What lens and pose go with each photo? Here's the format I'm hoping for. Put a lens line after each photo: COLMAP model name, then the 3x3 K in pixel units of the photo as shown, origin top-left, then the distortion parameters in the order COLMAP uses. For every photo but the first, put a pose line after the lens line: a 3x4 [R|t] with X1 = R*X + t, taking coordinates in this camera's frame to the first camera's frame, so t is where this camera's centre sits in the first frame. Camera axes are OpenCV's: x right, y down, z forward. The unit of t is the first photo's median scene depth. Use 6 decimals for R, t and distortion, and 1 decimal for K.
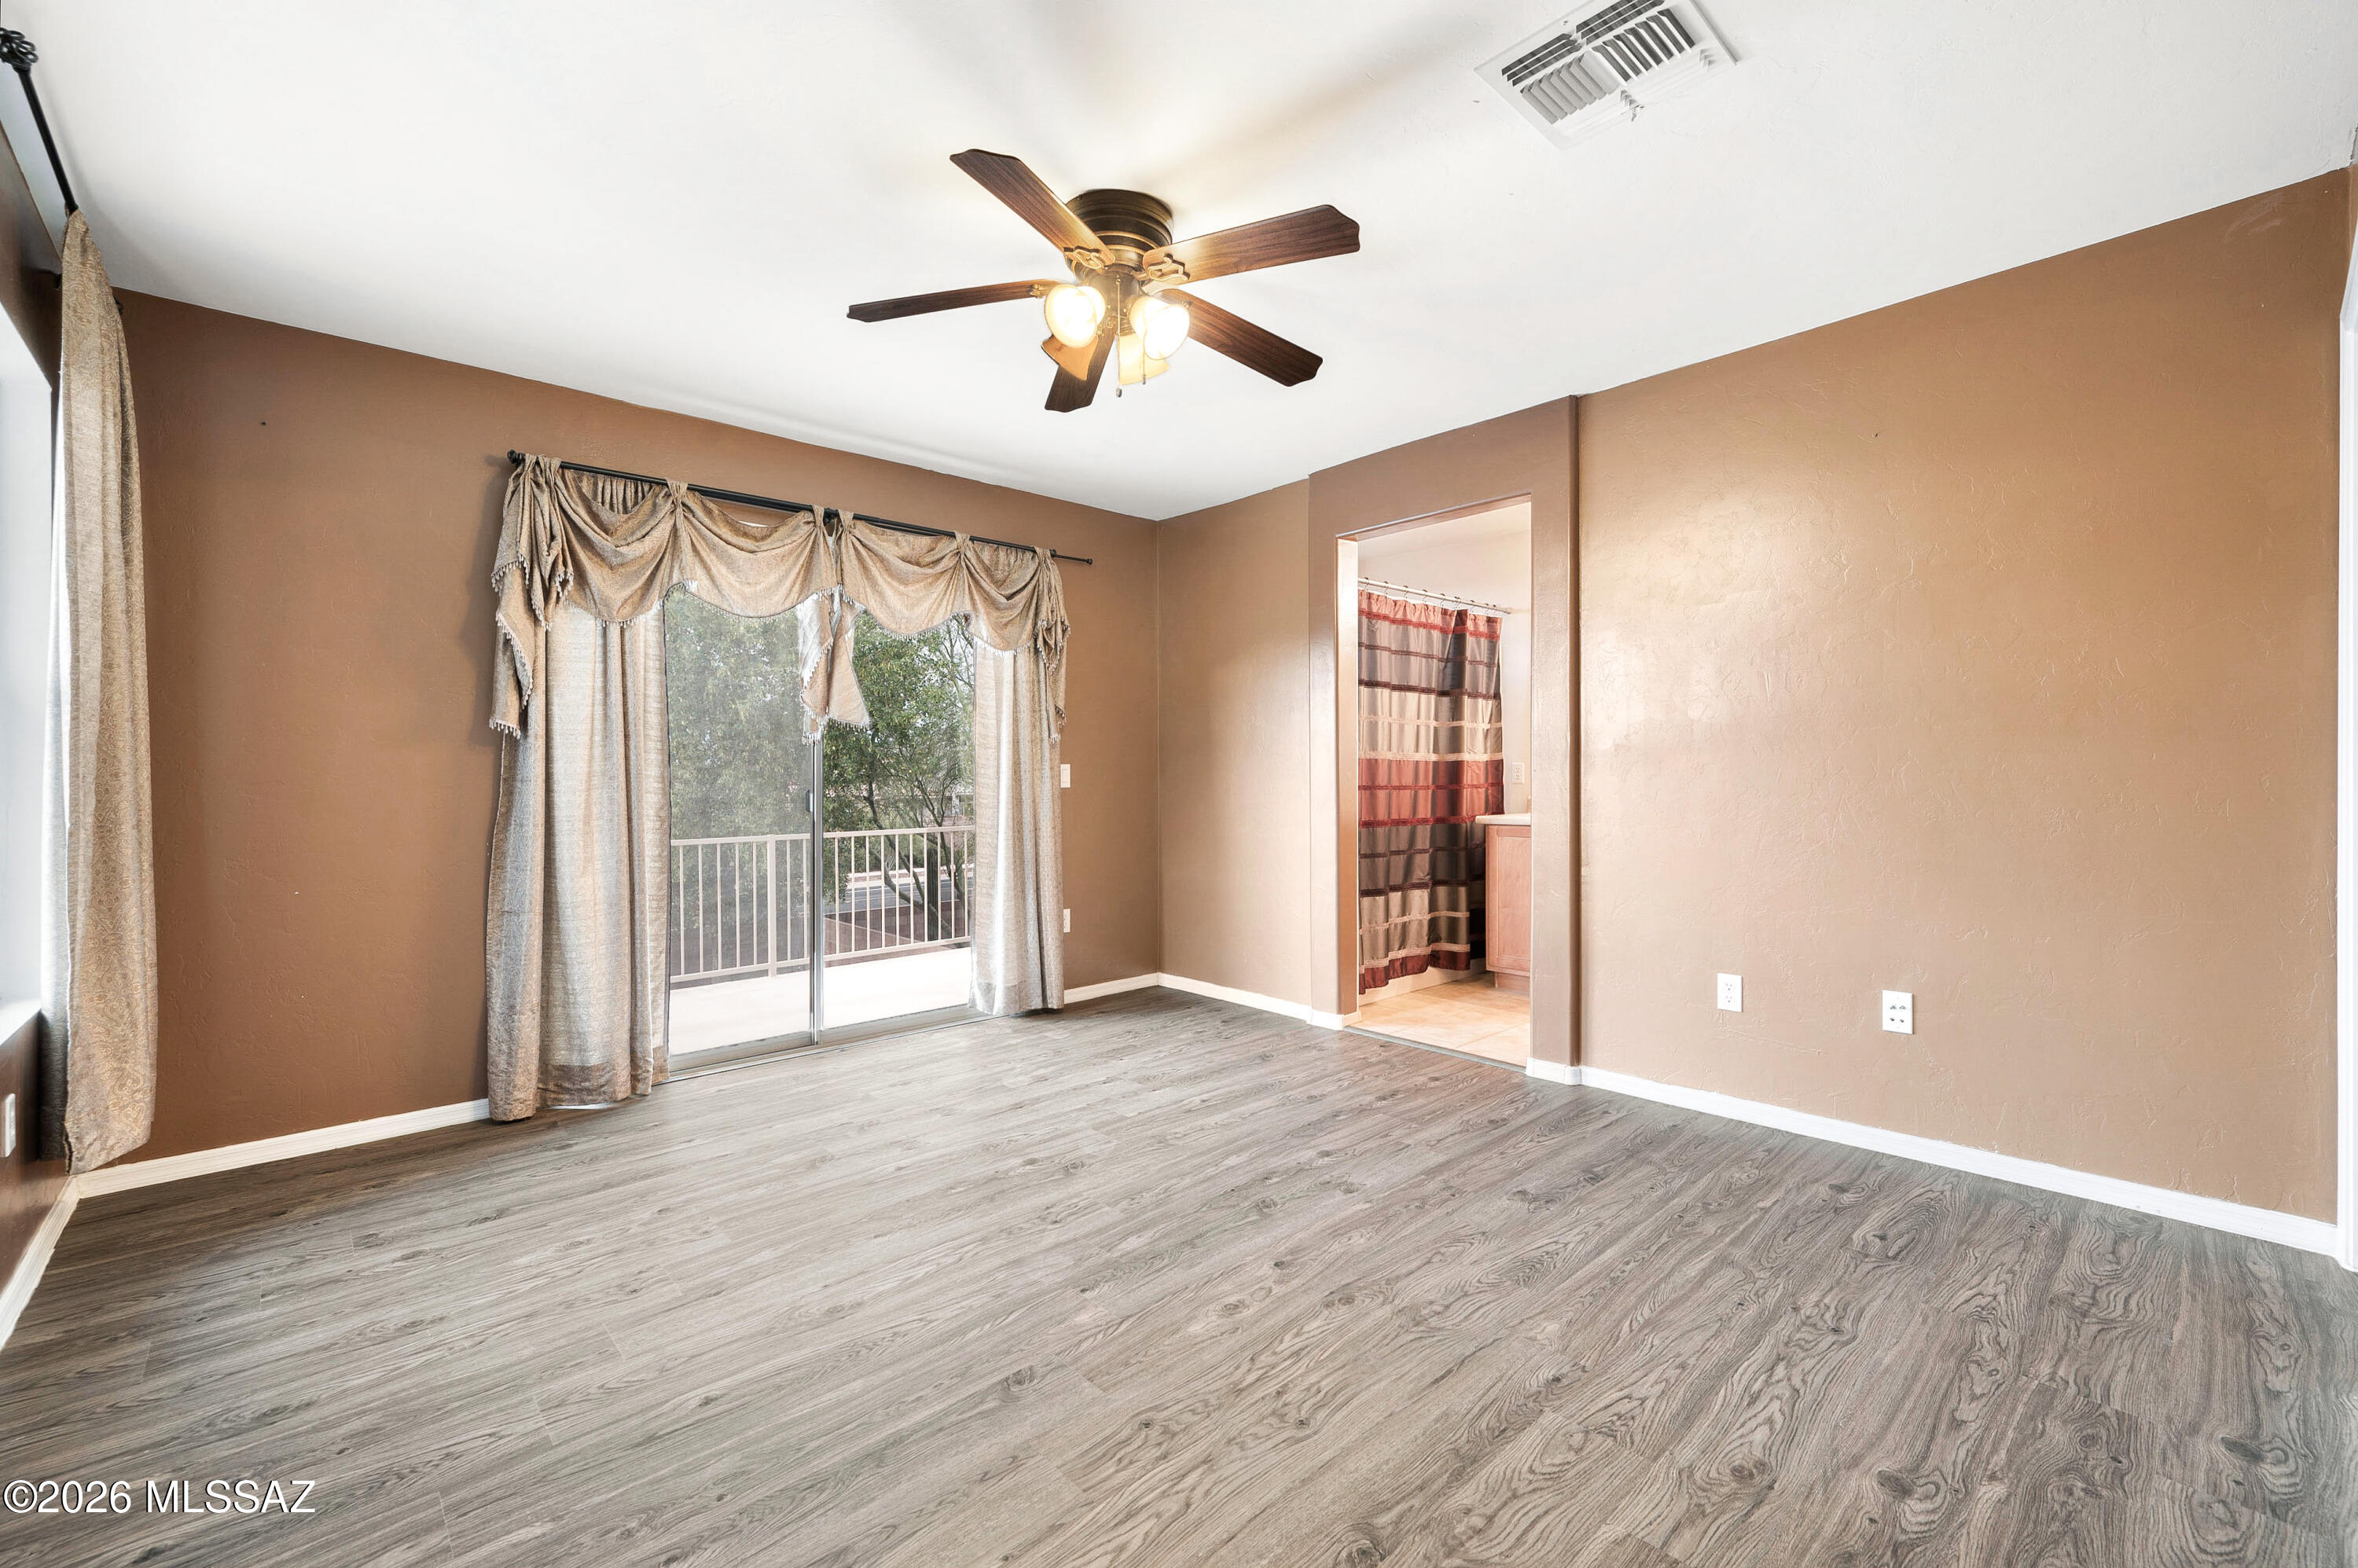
lens RADIAL K [[993.0, 0, 1191.6], [0, 993.0, 783.3], [0, 0, 1]] dist [-0.000609, -0.000042]
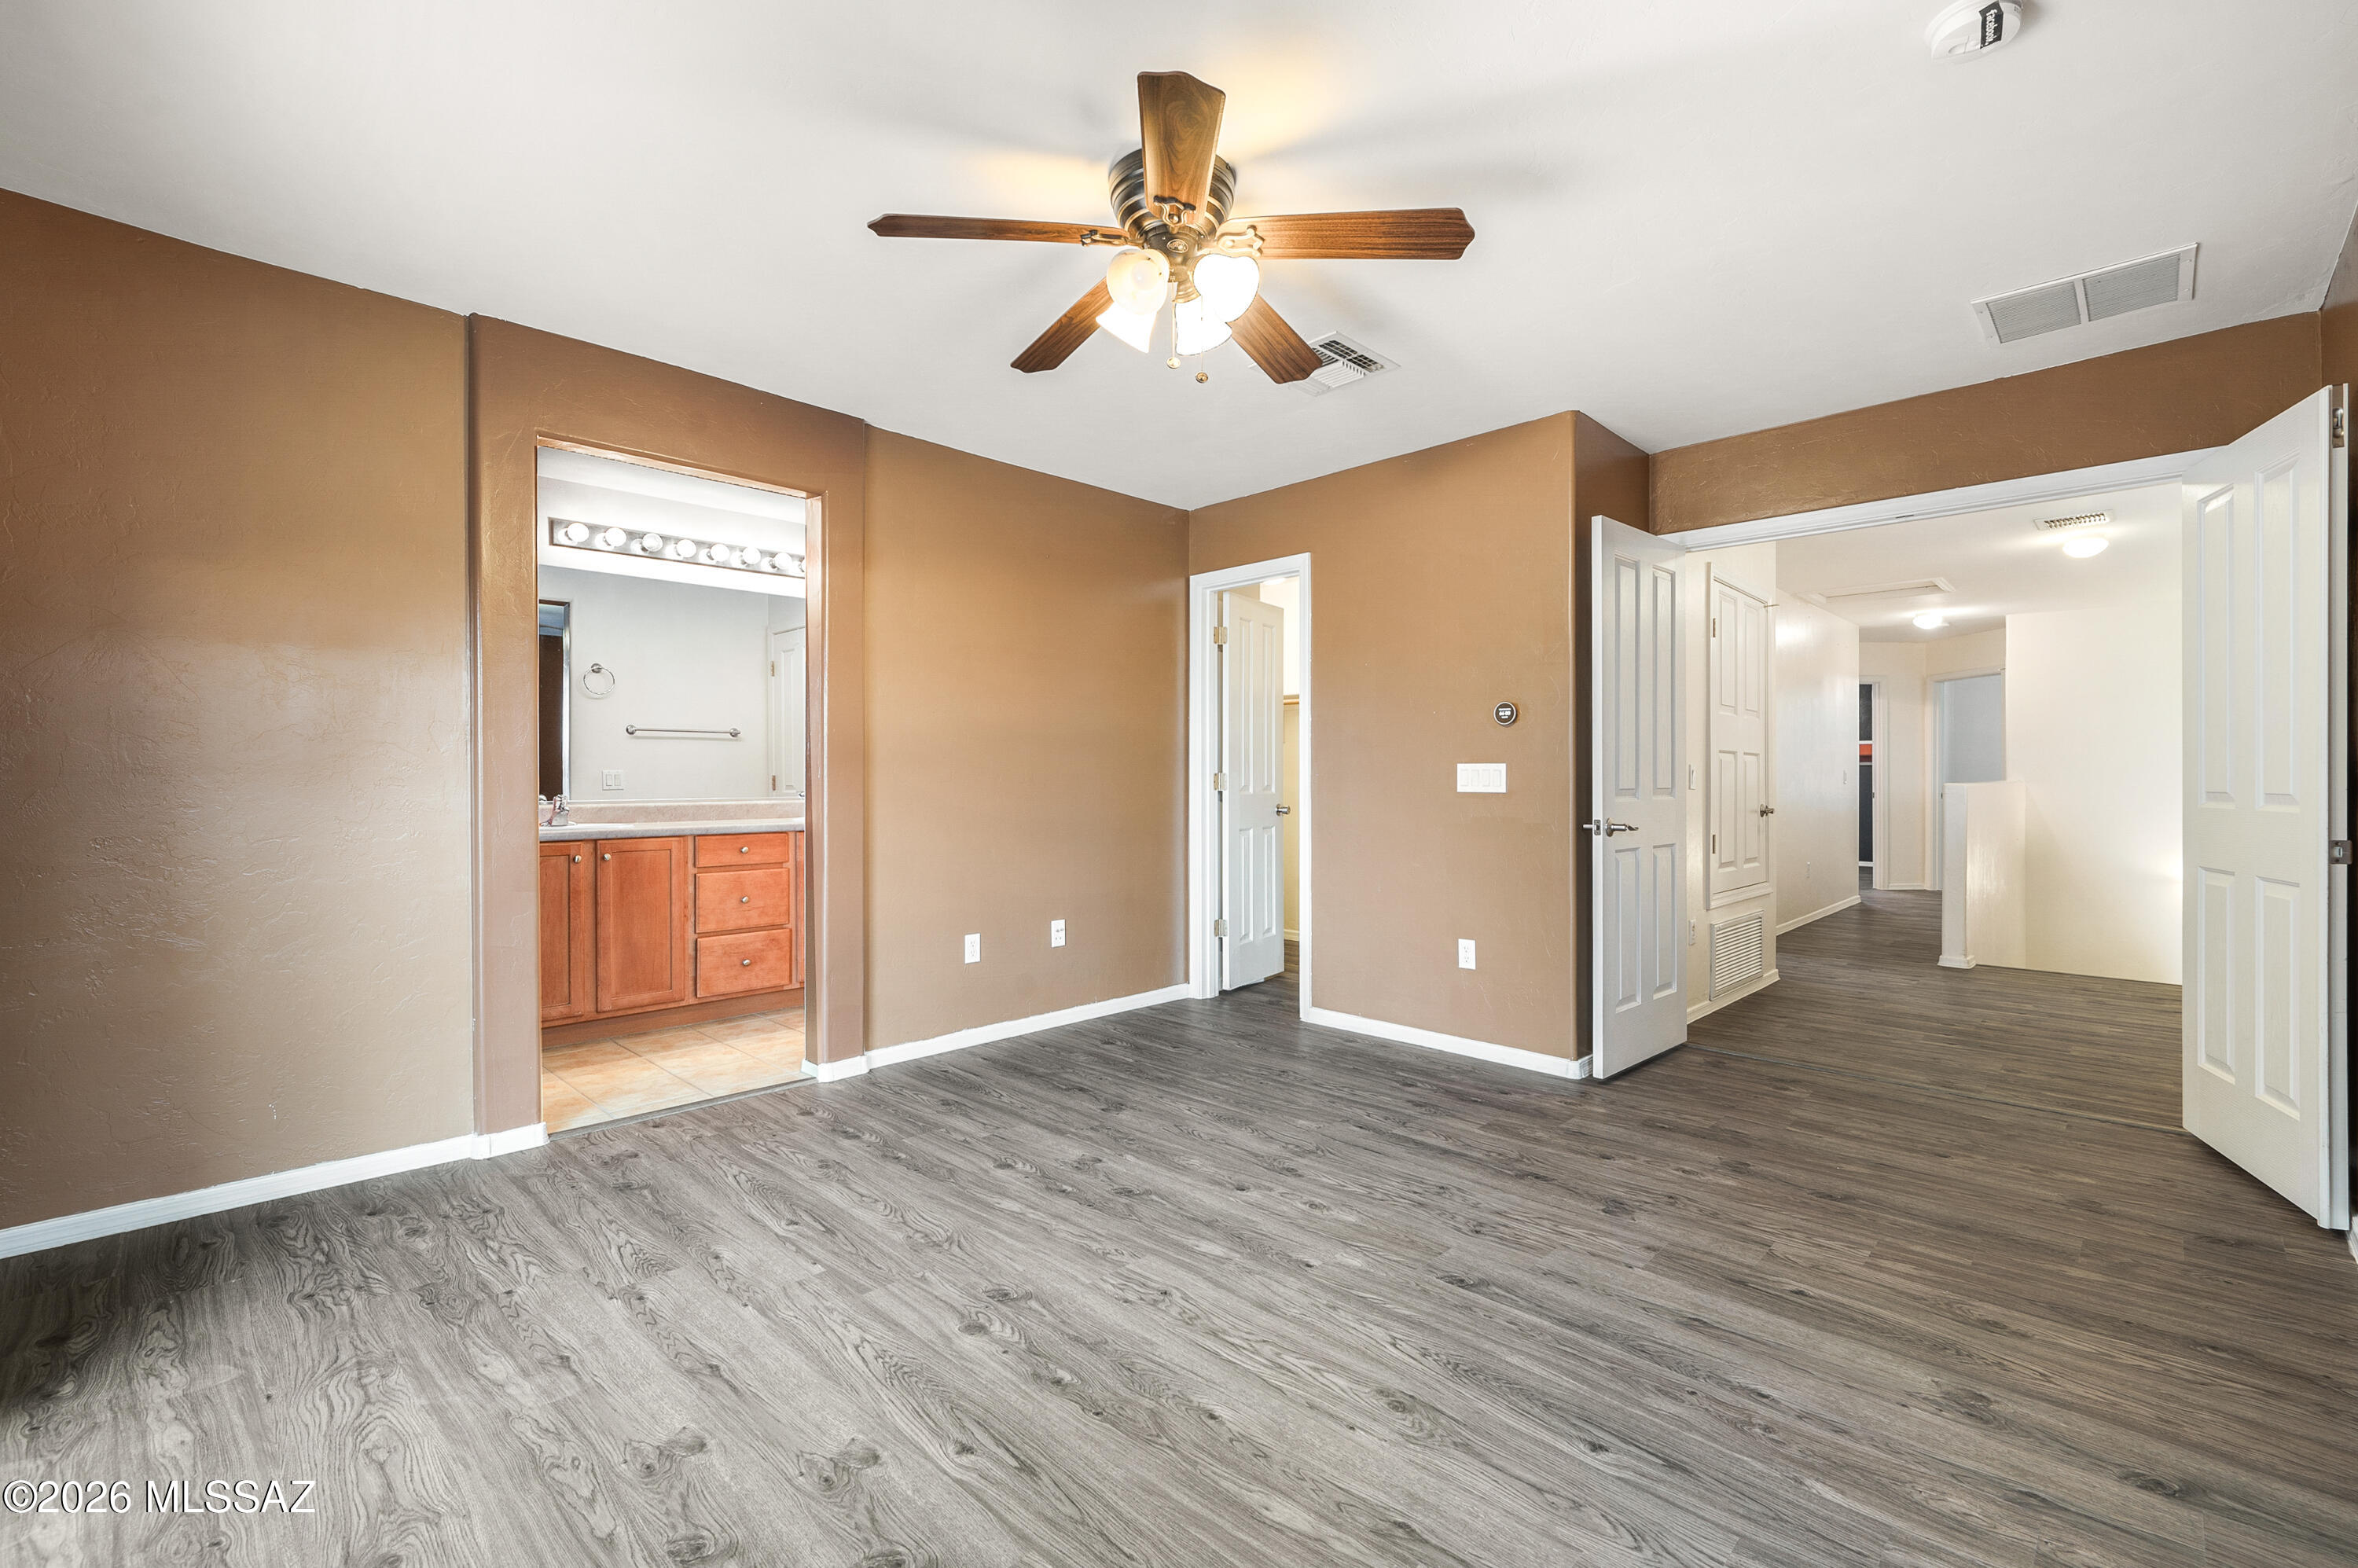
lens RADIAL K [[993.0, 0, 1191.6], [0, 993.0, 783.3], [0, 0, 1]] dist [-0.000609, -0.000042]
pose [[-0.048591, 0.004402, 0.998809, -0.857271], [0.008840, 0.999953, -0.003977, 0.003920], [-0.998780, 0.008636, -0.048628, 0.871756]]
